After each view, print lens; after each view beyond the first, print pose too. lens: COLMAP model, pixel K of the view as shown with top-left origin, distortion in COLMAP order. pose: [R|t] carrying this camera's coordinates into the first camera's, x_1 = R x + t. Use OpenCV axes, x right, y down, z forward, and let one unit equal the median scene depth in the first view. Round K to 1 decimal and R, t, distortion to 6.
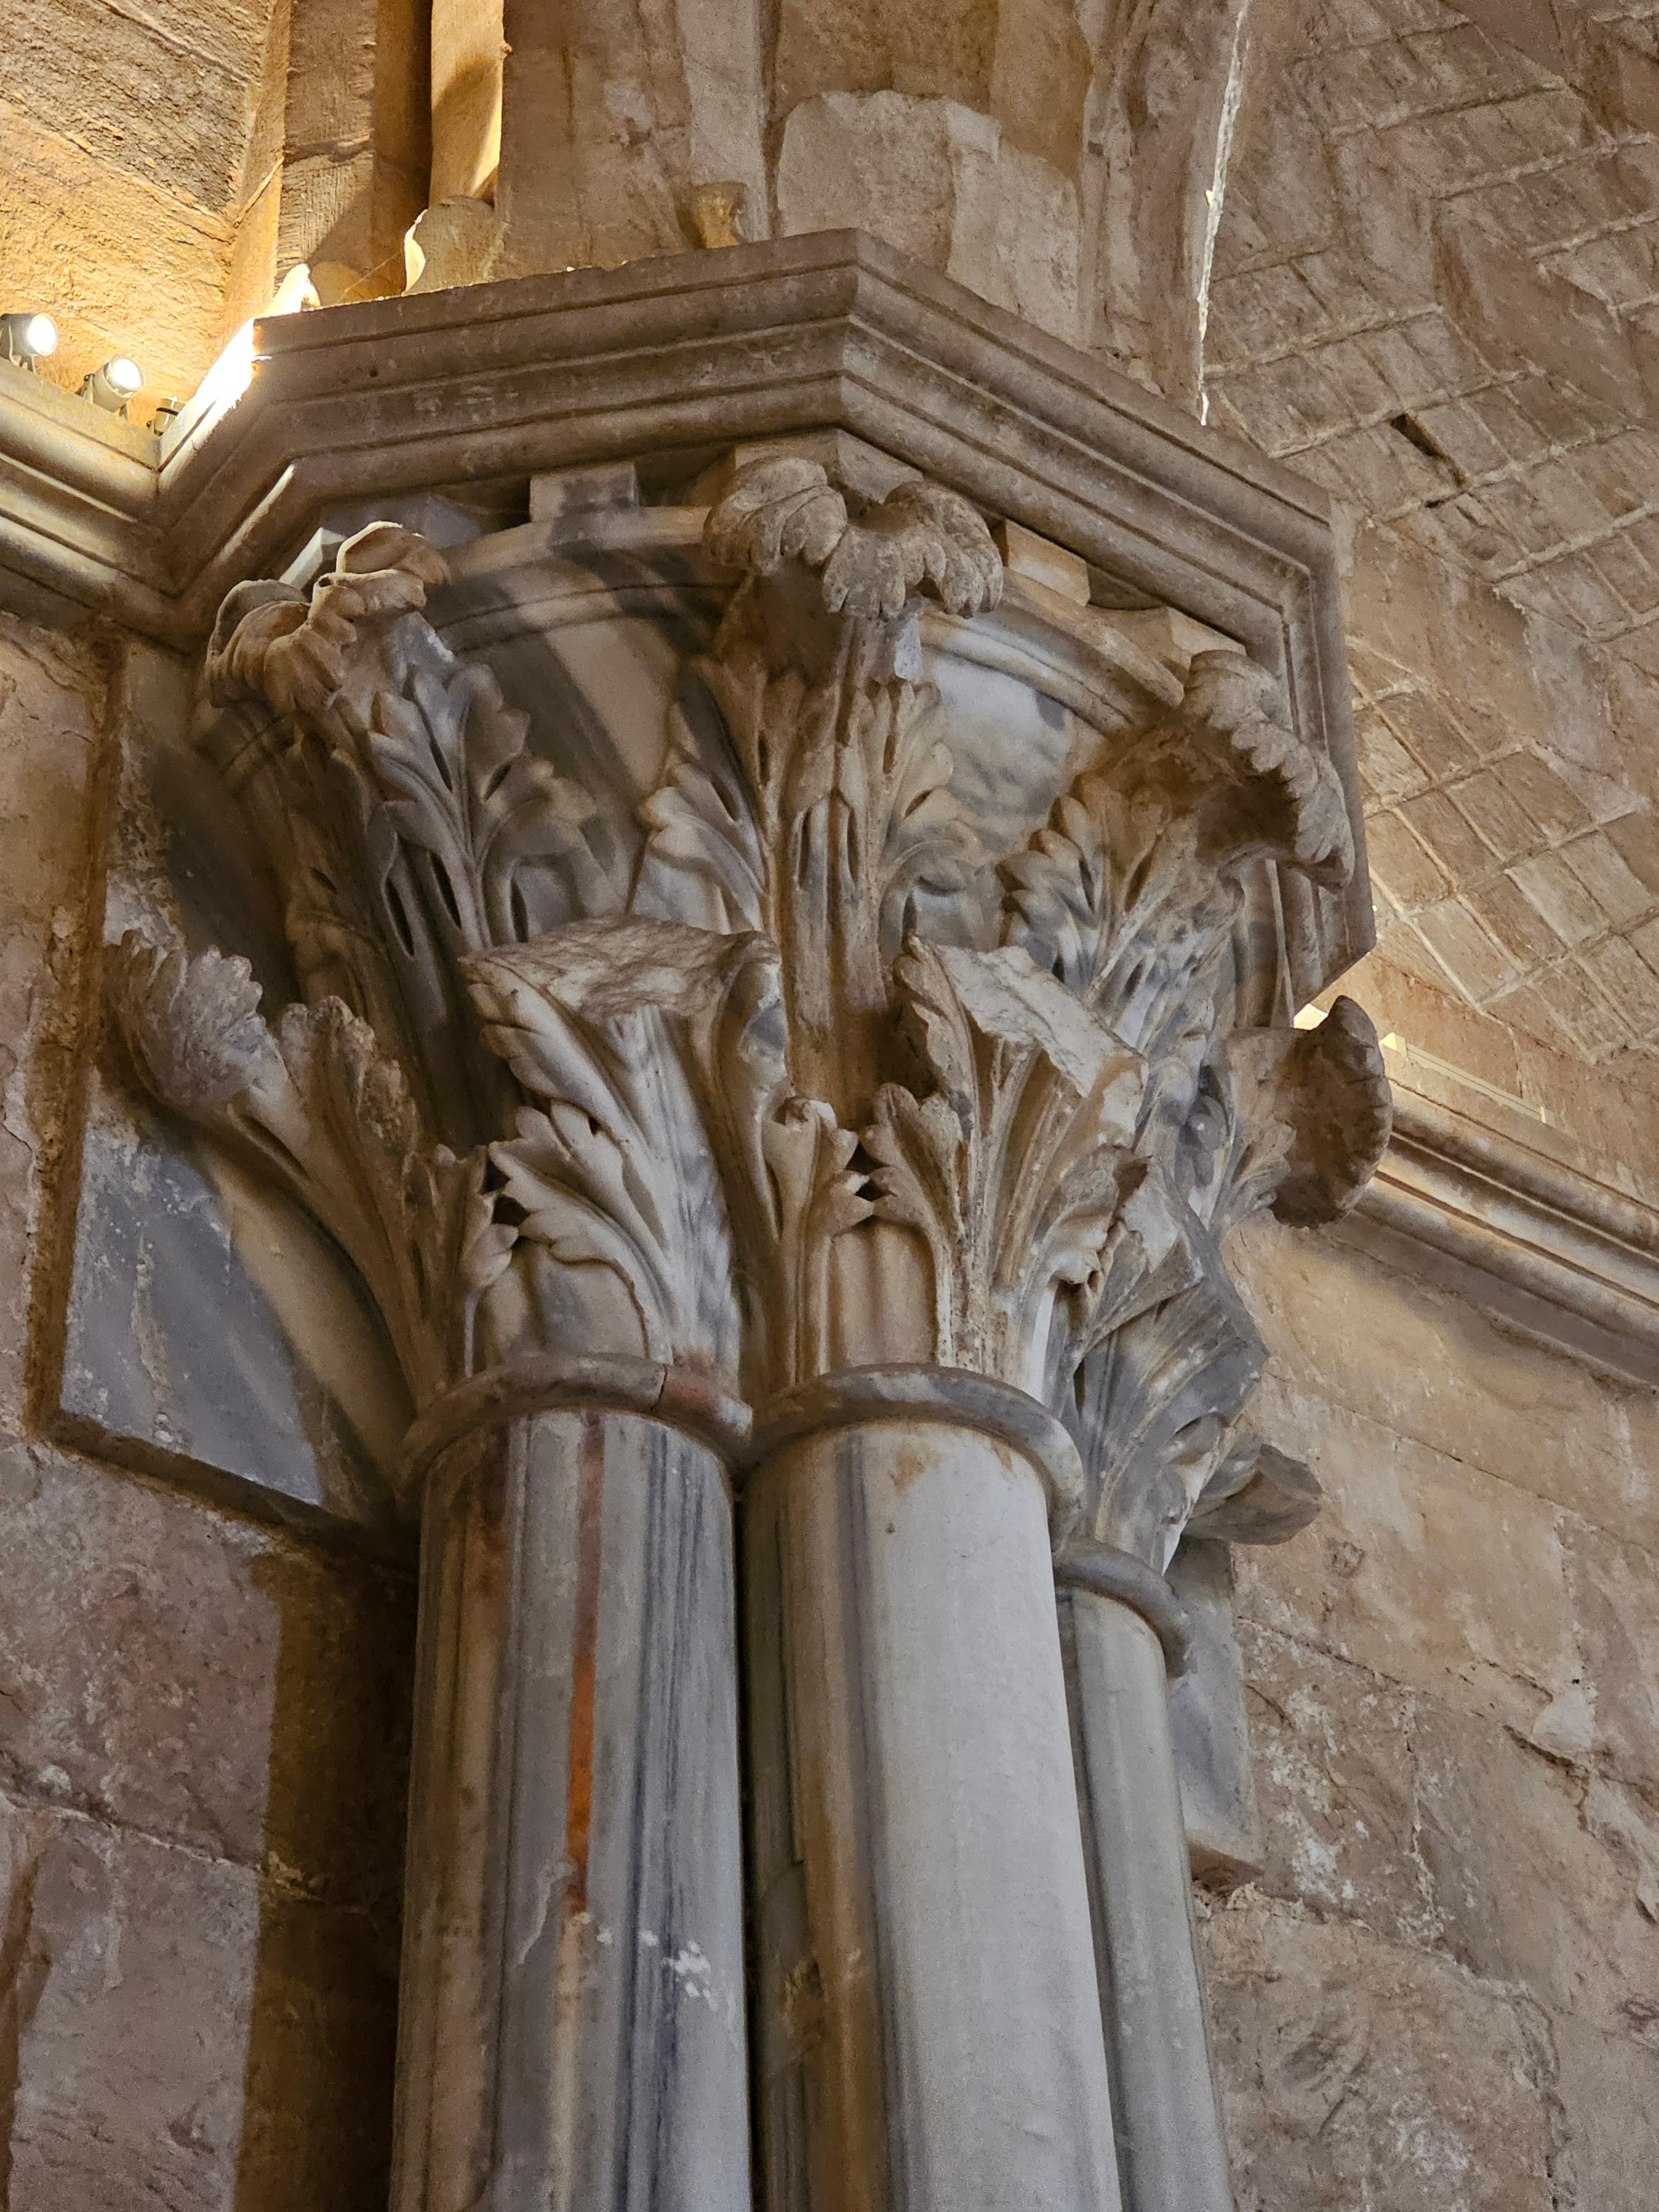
lens RADIAL K [[4550.3, 0, 826.9], [0, 4550.3, 1105.5], [0, 0, 1]] dist [0.102091, 0.000000]
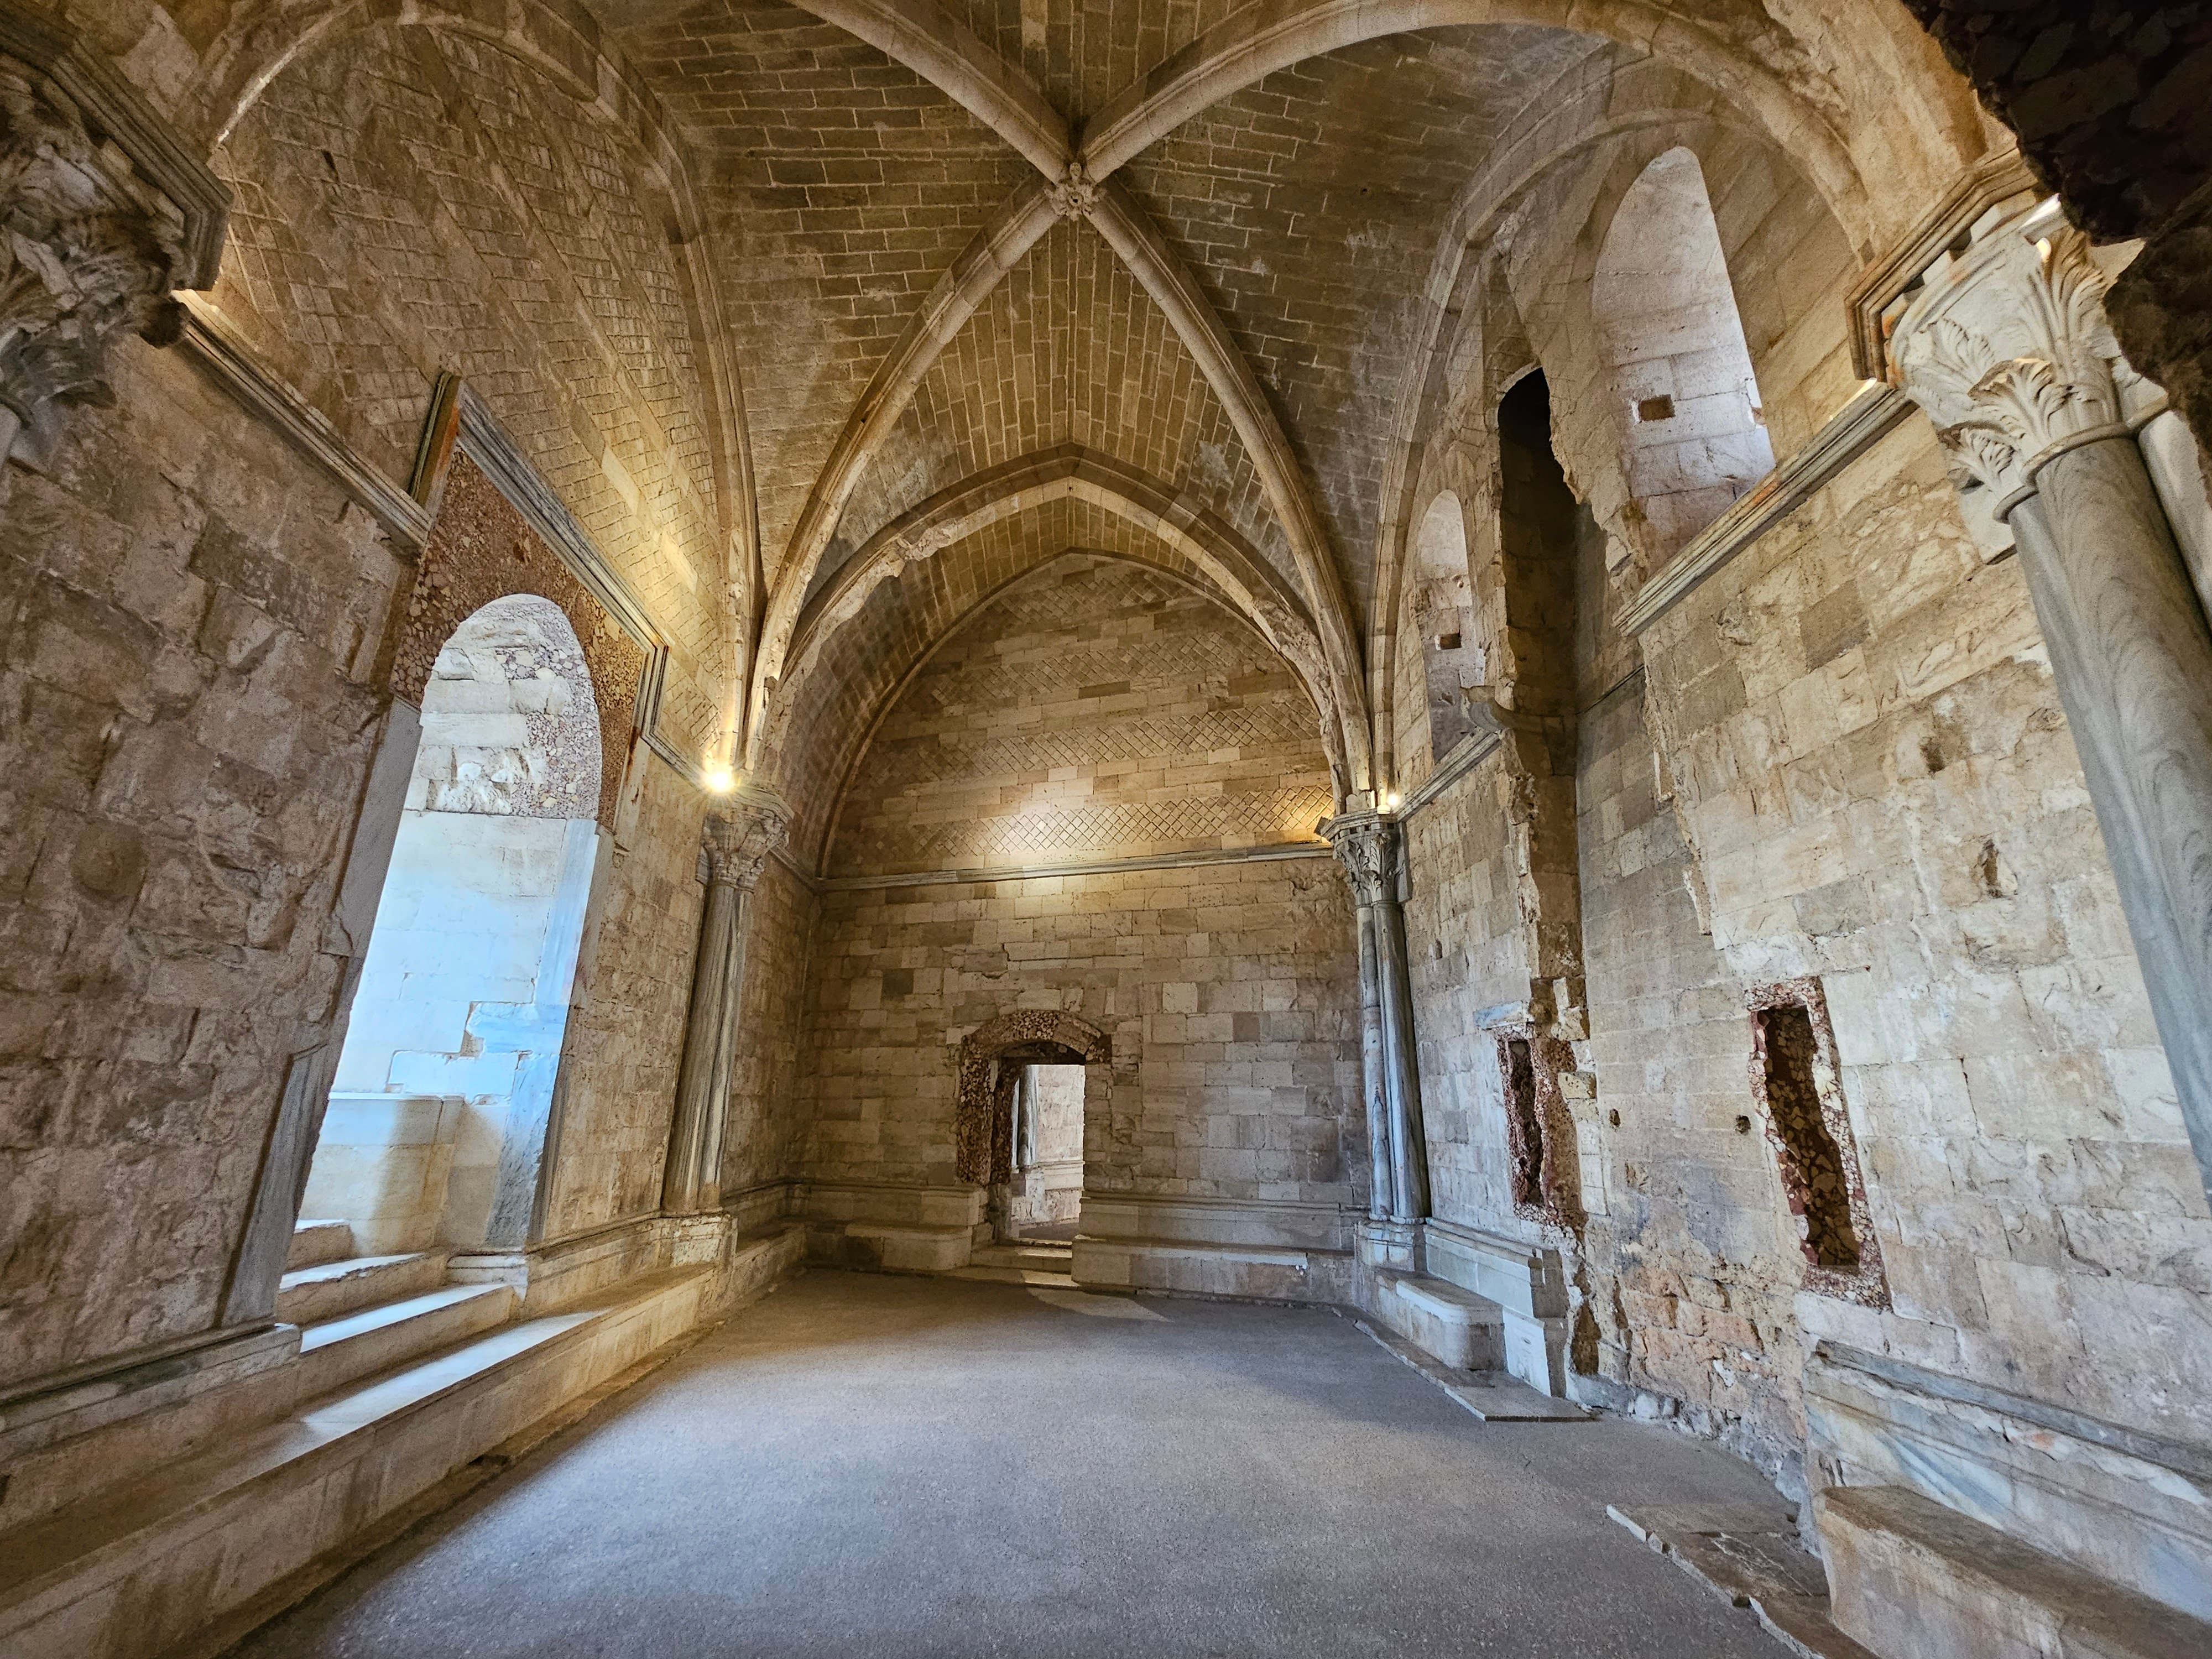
lens RADIAL K [[882.6, 0, 1105.4], [0, 882.6, 819.8], [0, 0, 1]] dist [-0.000477, 0.000415]
pose [[0.533742, 0.284396, 0.796391, 0.052975], [-0.584414, 0.804724, 0.104303, -0.208149], [-0.611212, -0.521093, 0.595720, -0.219294]]
